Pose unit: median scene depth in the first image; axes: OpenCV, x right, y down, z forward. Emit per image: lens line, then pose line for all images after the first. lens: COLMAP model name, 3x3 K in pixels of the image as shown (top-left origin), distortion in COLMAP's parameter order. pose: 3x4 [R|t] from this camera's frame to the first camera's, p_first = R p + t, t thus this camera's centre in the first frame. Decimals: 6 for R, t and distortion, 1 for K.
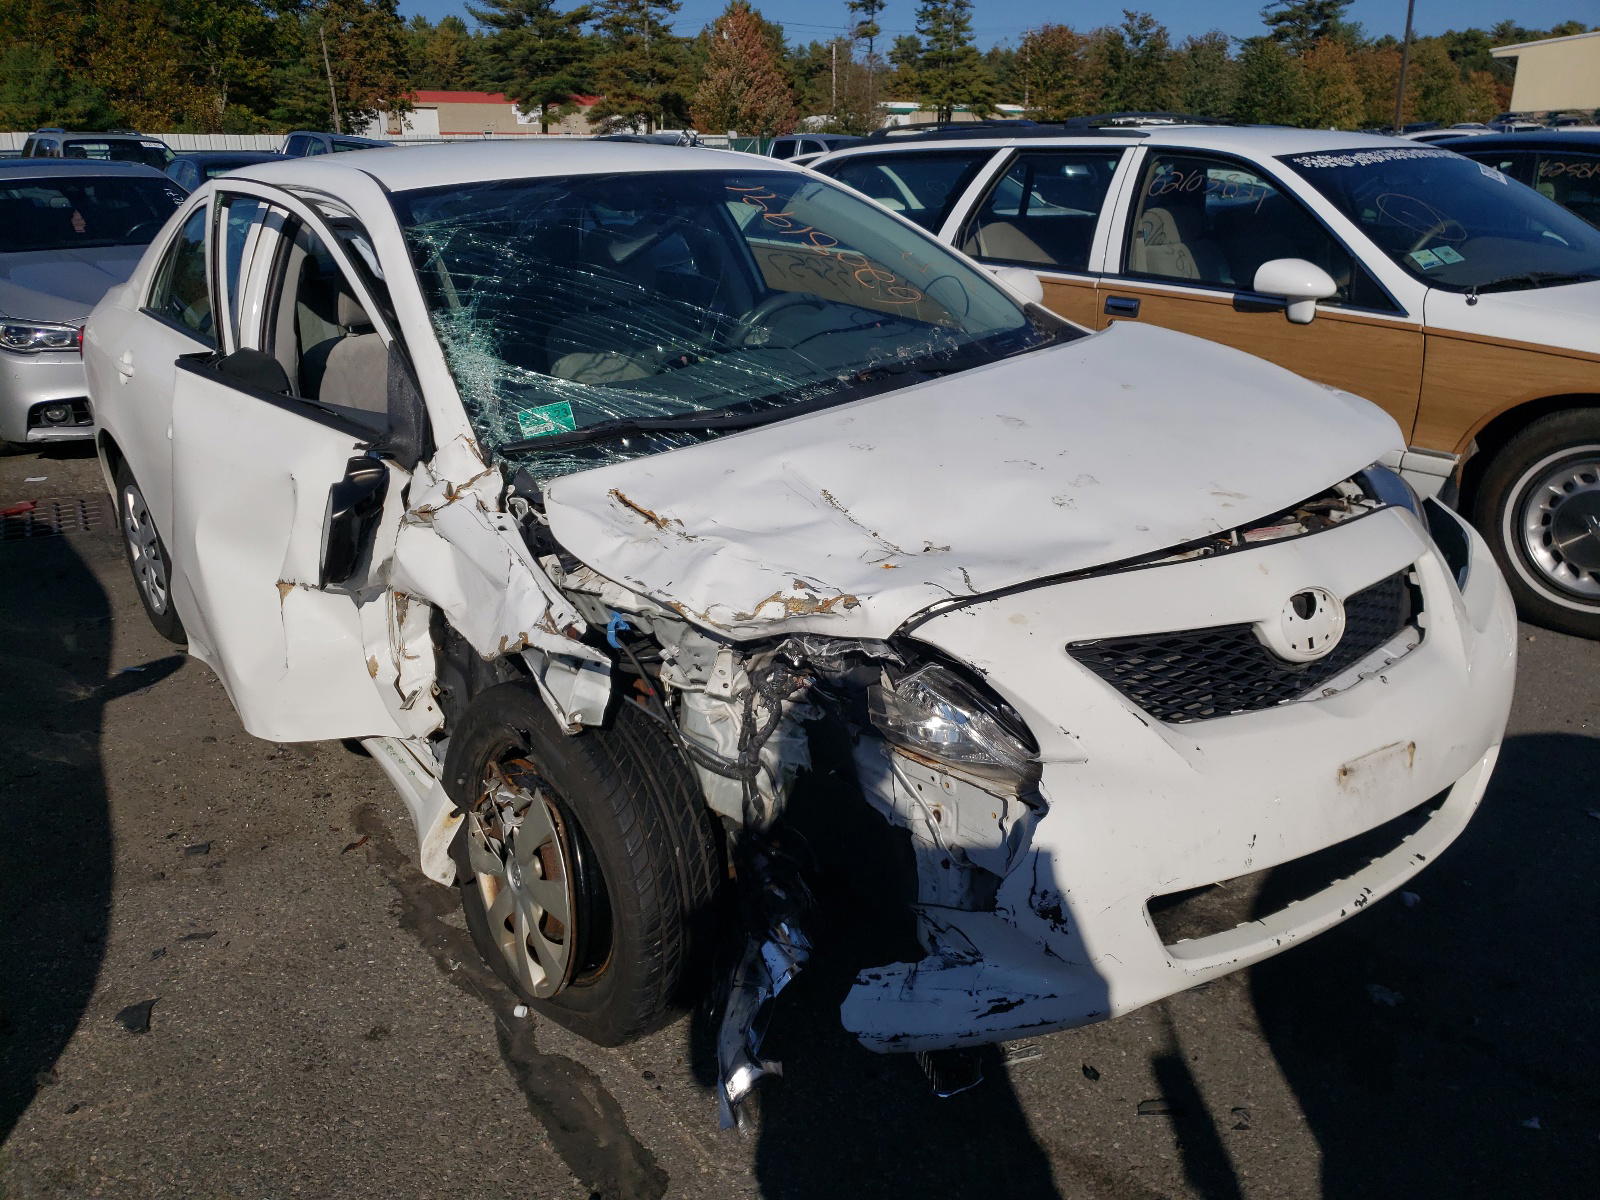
lens RADIAL K [[1211.7, 0, 794.9], [0, 1211.7, 591.0], [0, 0, 1]] dist [0.005516, 0.010906]
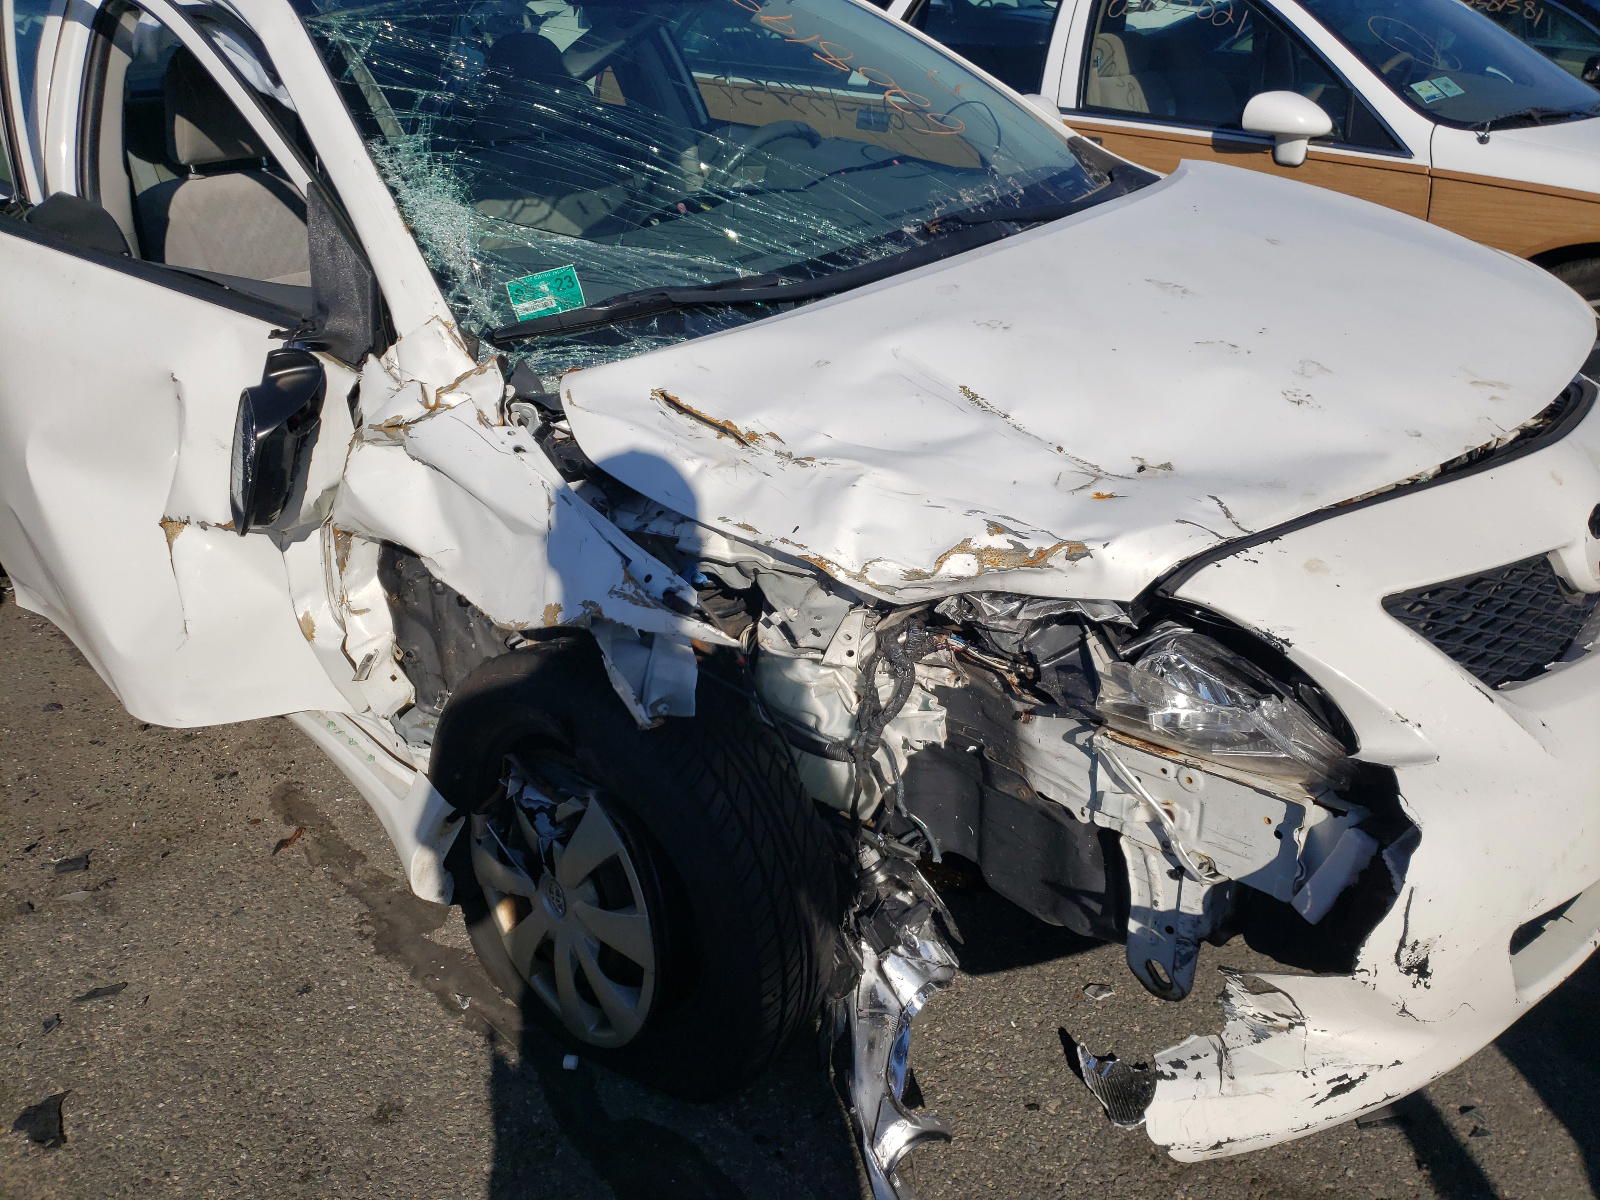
lens RADIAL K [[1211.7, 0, 804.0], [0, 1211.7, 601.1], [0, 0, 1]] dist [0.005516, 0.010906]
pose [[0.986522, -0.052854, 0.154860, -0.176092], [0.033138, 0.991319, 0.127233, -0.044716], [-0.160241, -0.120386, 0.979709, 0.229717]]
